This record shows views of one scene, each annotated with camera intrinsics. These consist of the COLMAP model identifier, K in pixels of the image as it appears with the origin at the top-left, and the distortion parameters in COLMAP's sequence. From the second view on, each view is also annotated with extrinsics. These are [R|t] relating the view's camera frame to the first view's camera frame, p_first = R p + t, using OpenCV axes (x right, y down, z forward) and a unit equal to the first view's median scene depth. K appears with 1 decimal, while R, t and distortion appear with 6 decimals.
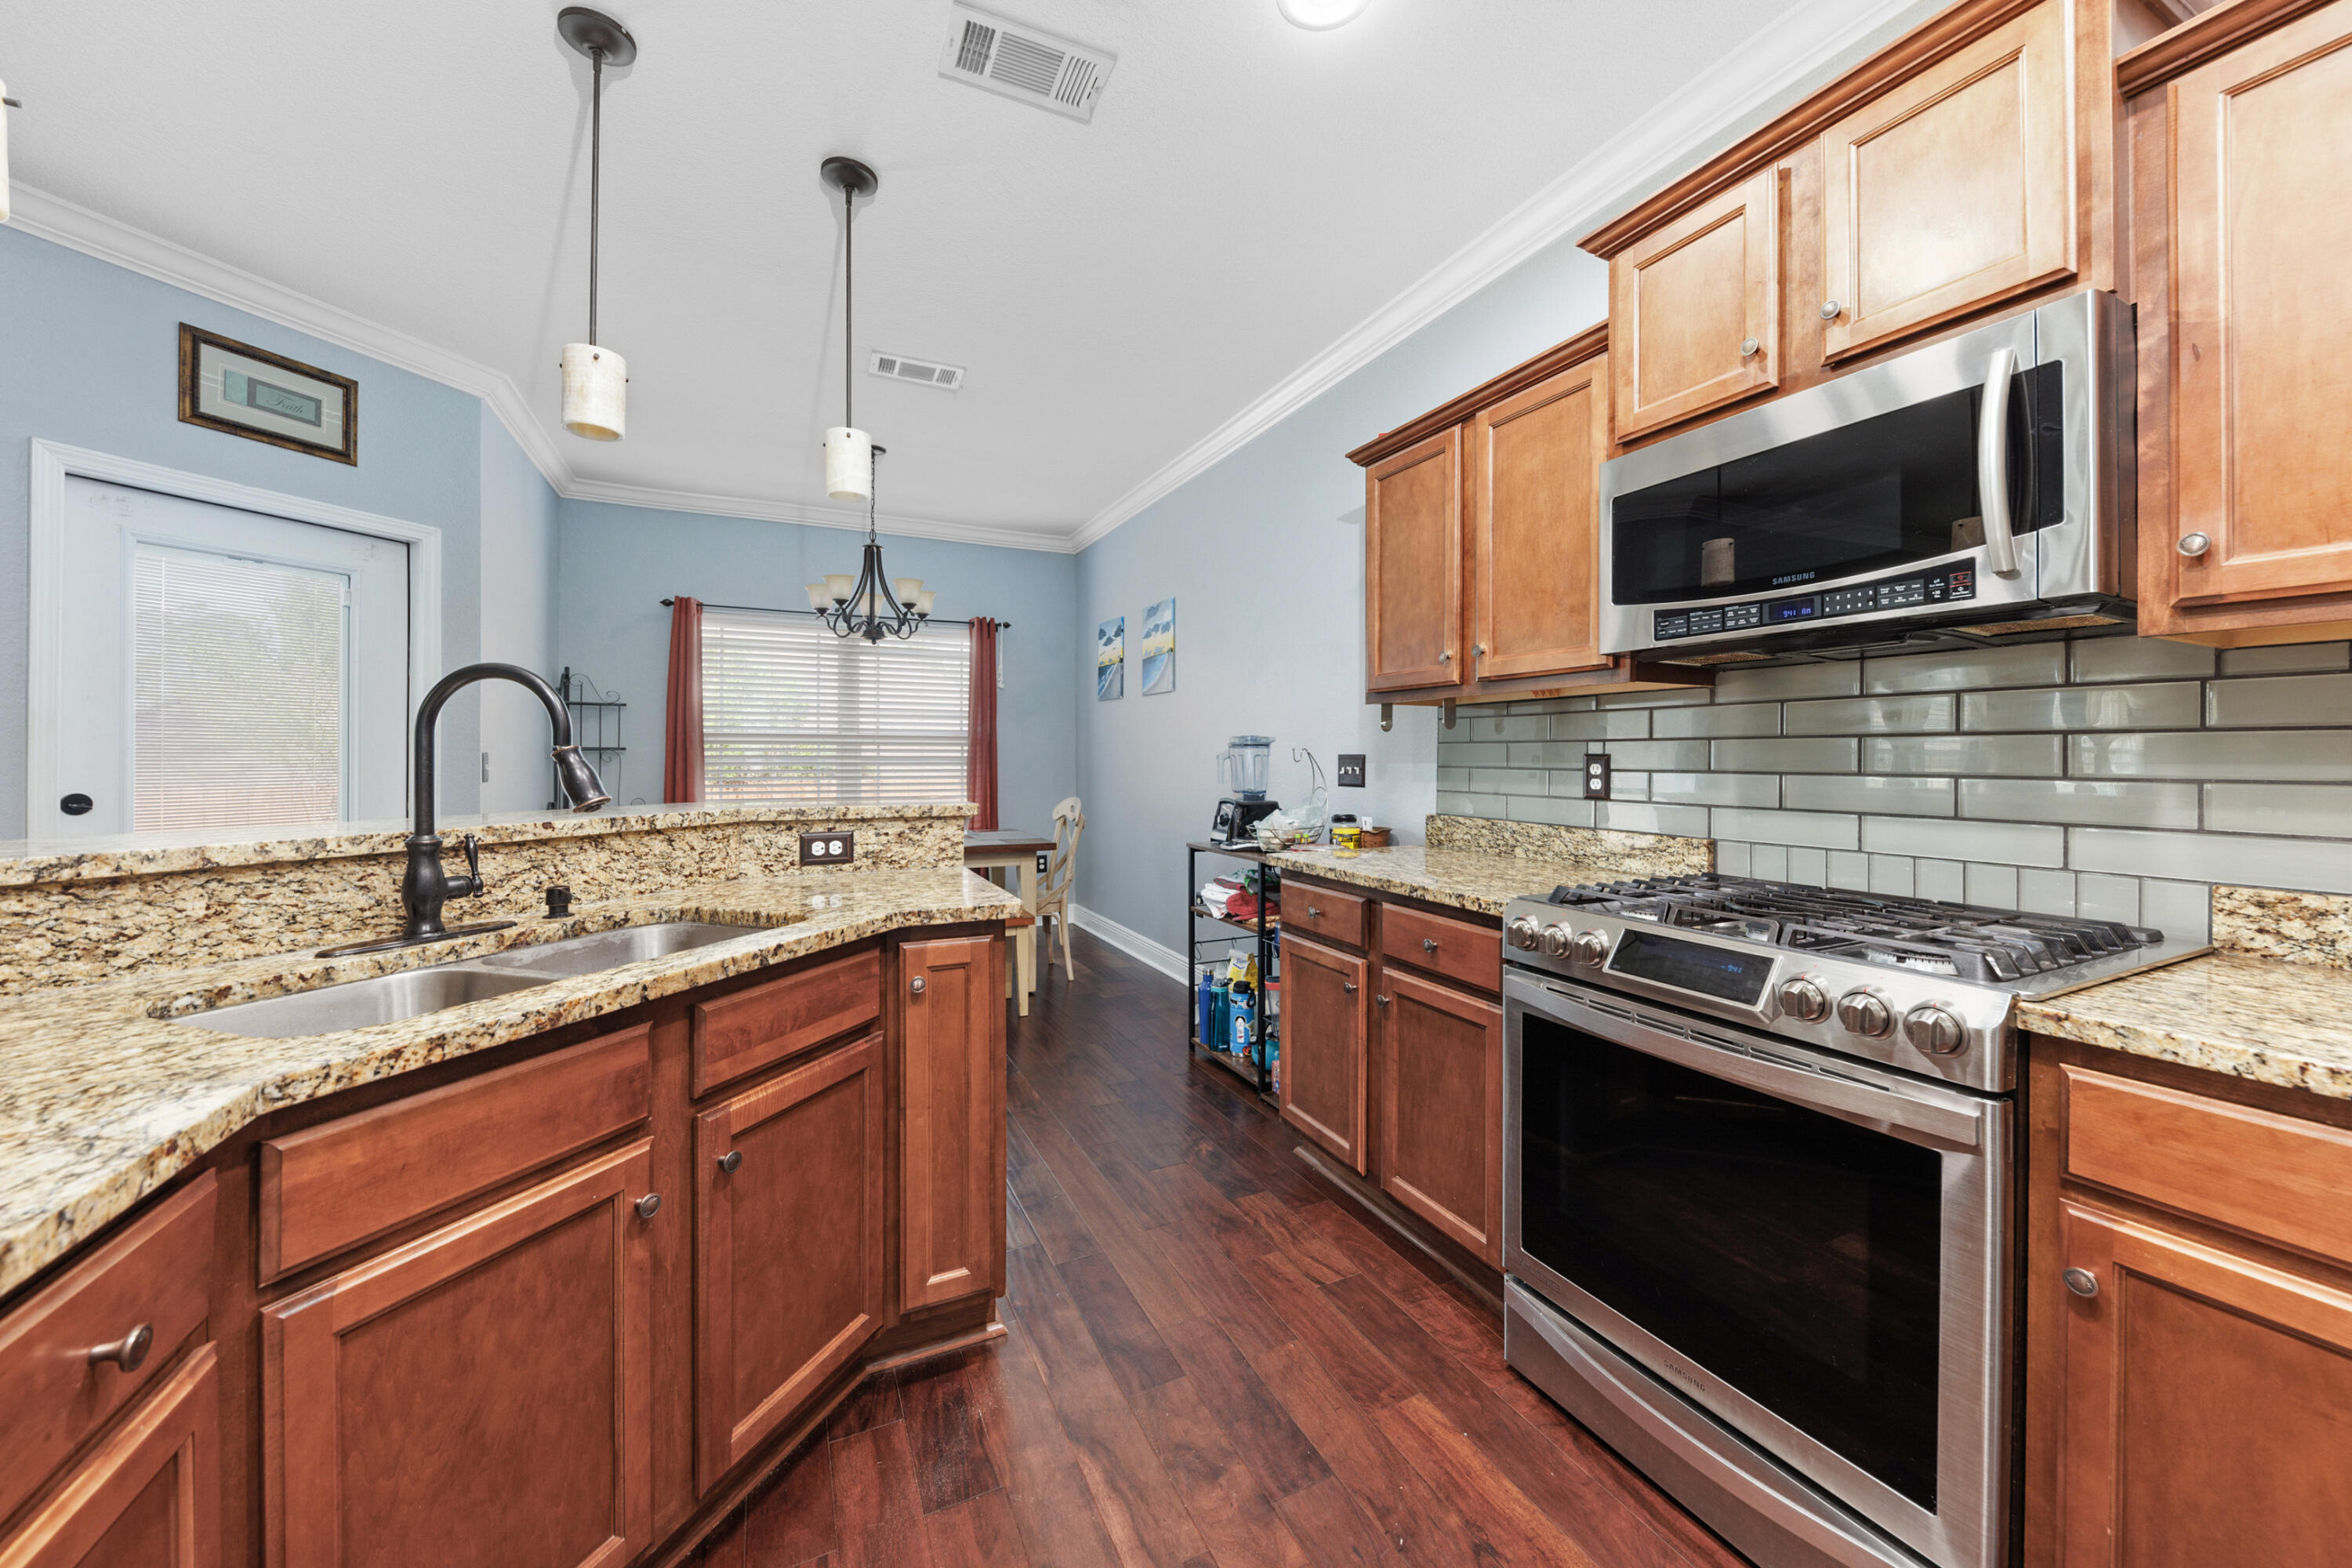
lens RADIAL K [[853.0, 0, 1189.4], [0, 853.0, 758.9], [0, 0, 1]] dist [0.005479, -0.002676]
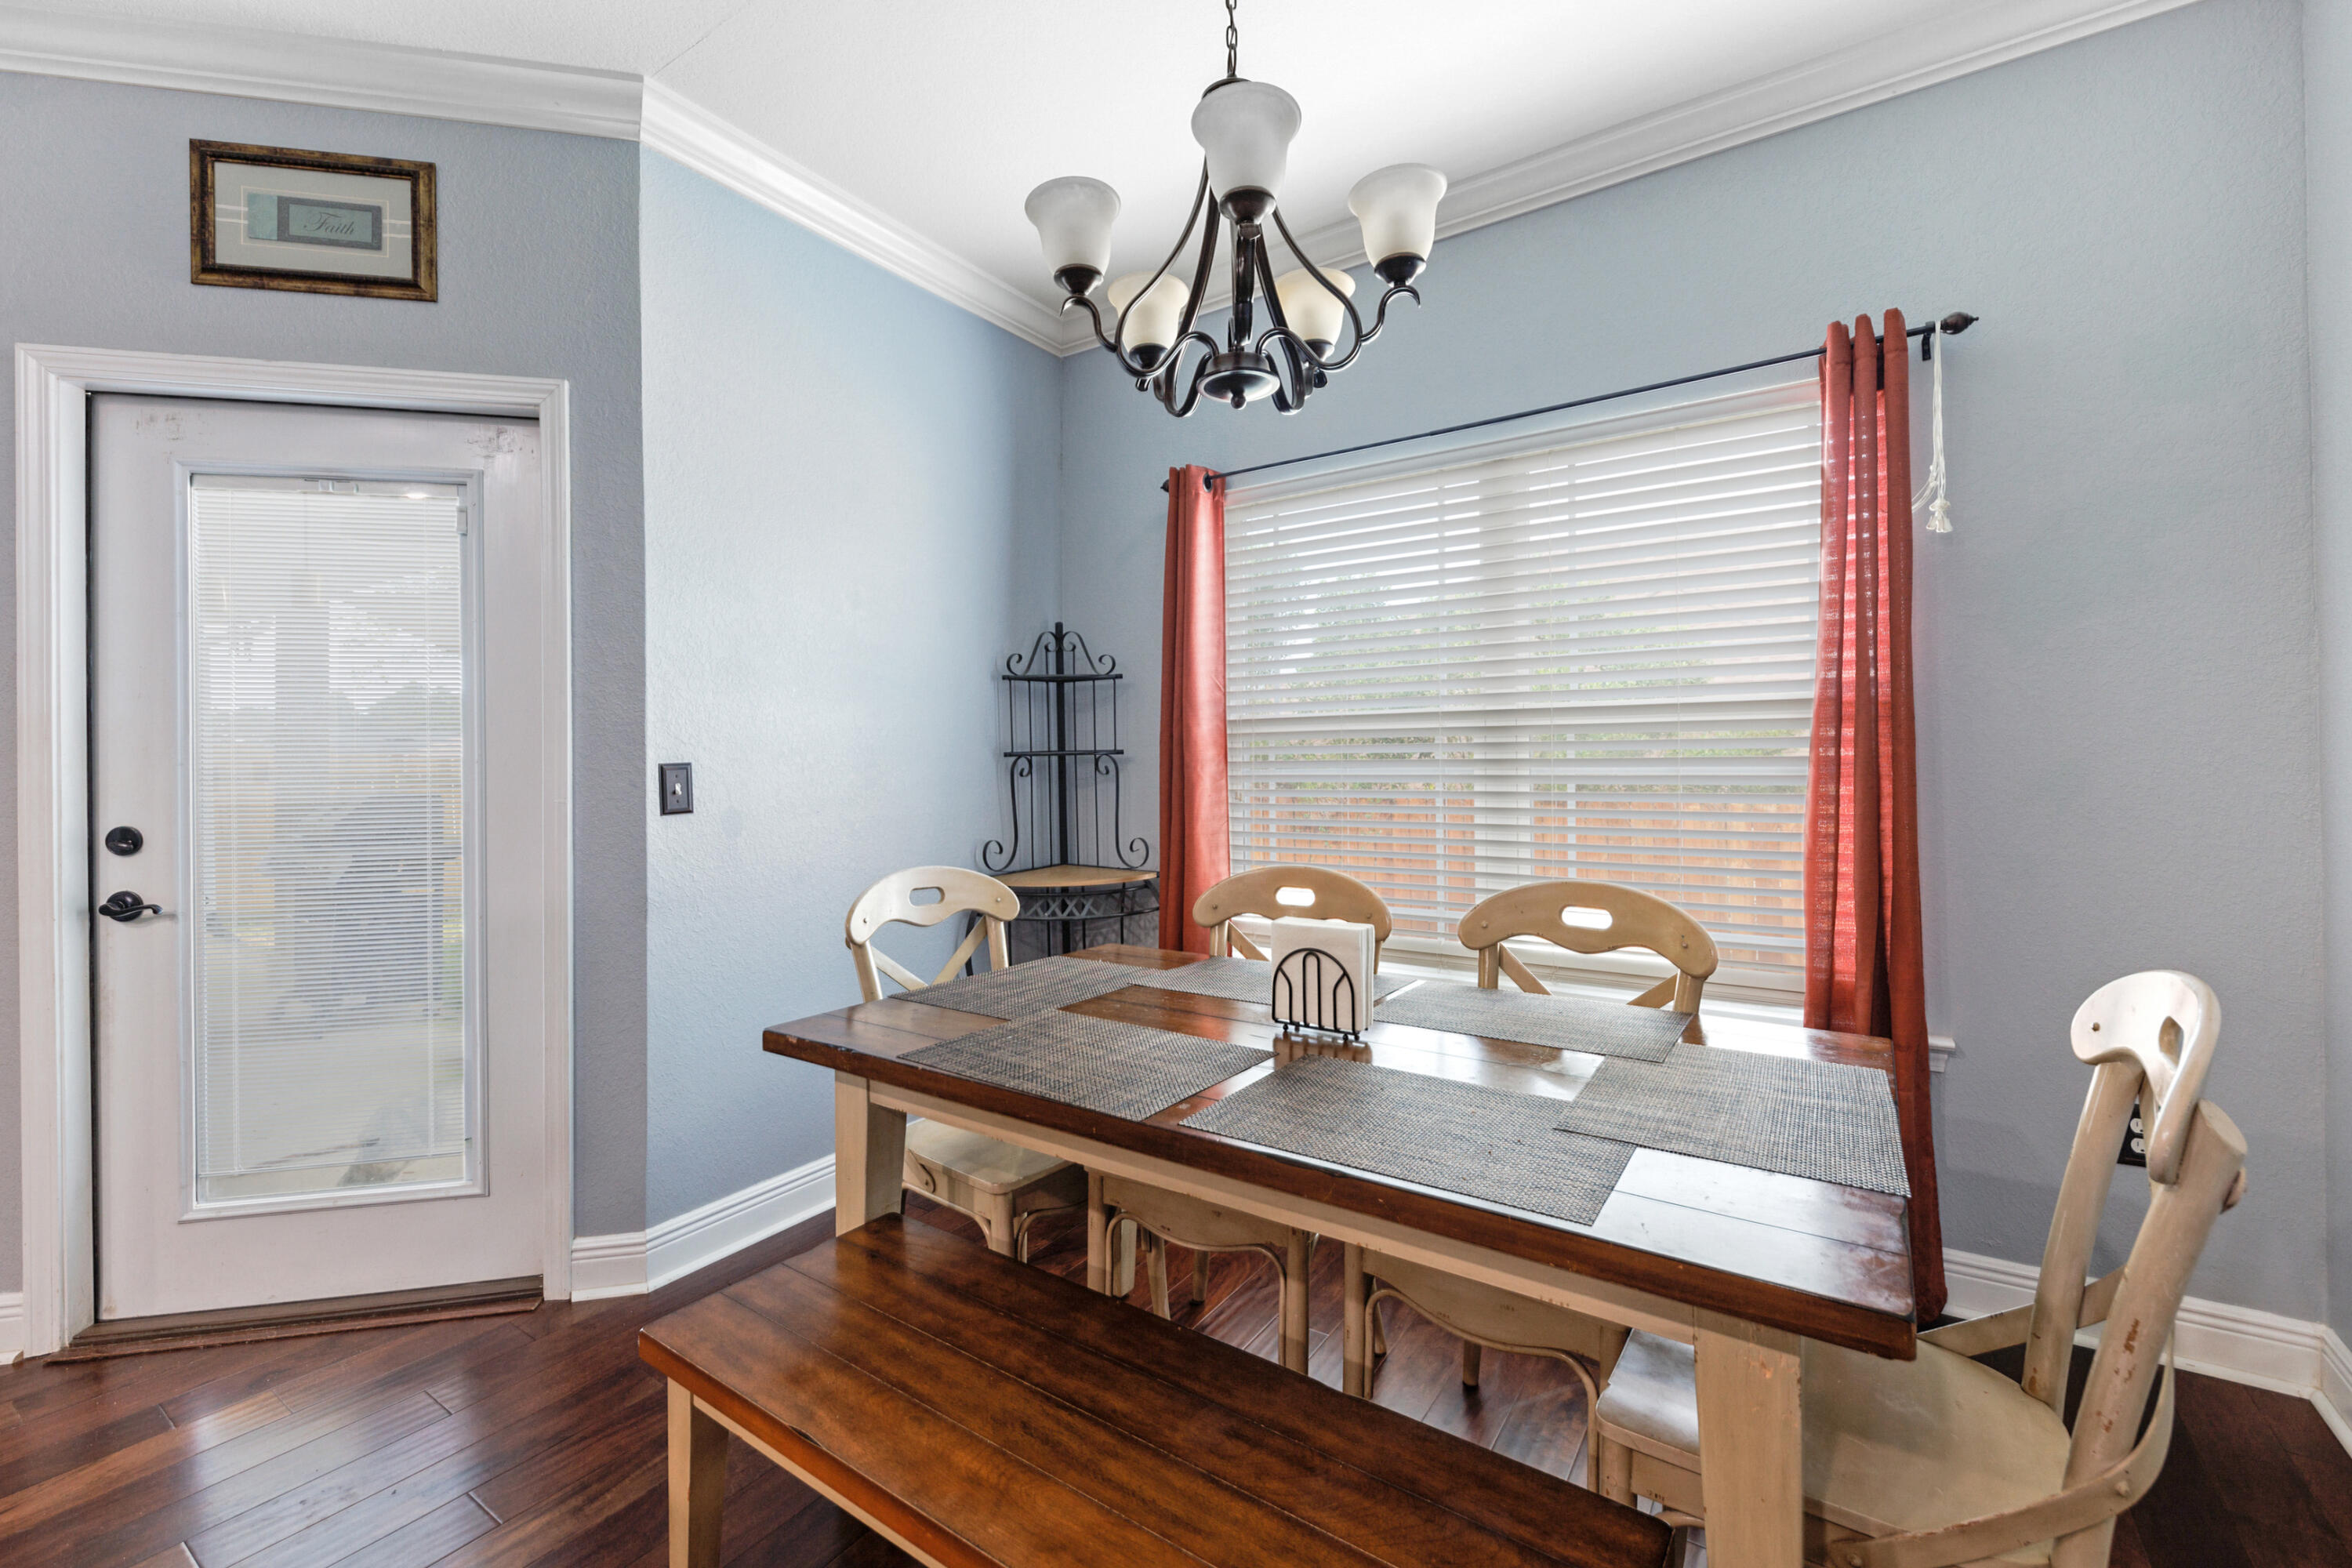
lens RADIAL K [[948.6, 0, 1181.1], [0, 948.6, 771.6], [0, 0, 1]] dist [-0.001205, -0.000922]
pose [[0.499515, -0.002829, -0.866300, -0.121243], [0.007065, 0.999975, 0.000808, -0.000512], [0.866276, -0.006523, 0.499523, 1.181741]]
